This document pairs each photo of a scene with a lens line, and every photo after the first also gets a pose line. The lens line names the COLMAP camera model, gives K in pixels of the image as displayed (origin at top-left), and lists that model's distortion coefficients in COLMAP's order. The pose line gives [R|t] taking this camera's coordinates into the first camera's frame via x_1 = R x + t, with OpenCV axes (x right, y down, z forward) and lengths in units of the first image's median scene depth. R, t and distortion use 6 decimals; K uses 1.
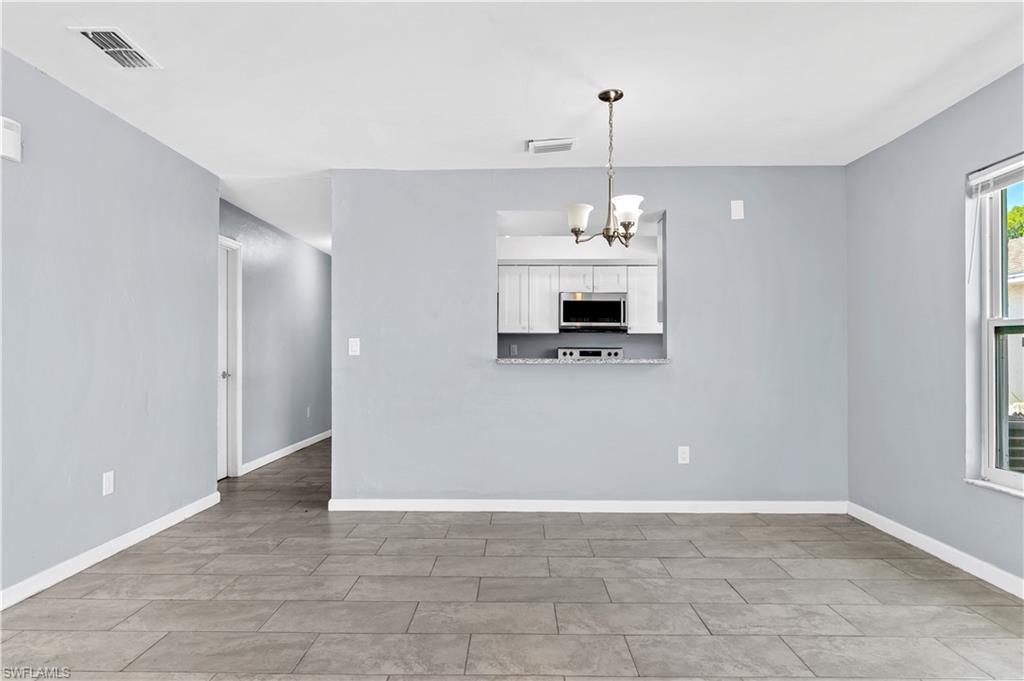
lens RADIAL K [[610.7, 0, 513.4], [0, 610.7, 351.0], [0, 0, 1]] dist [-0.011289, -0.001441]
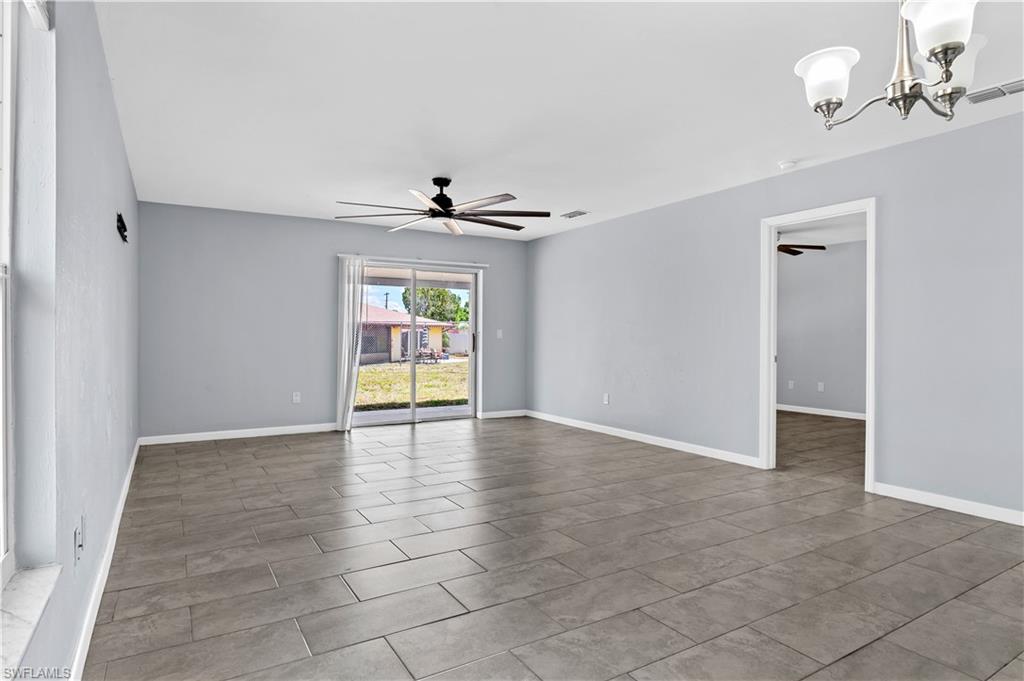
lens RADIAL K [[555.9, 0, 515.7], [0, 555.9, 335.3], [0, 0, 1]] dist [-0.002490, -0.005041]
pose [[-0.845415, -0.004483, -0.534090, 0.616654], [0.000451, 0.999958, -0.009106, 0.009171], [0.534109, -0.007940, -0.845378, 1.119357]]
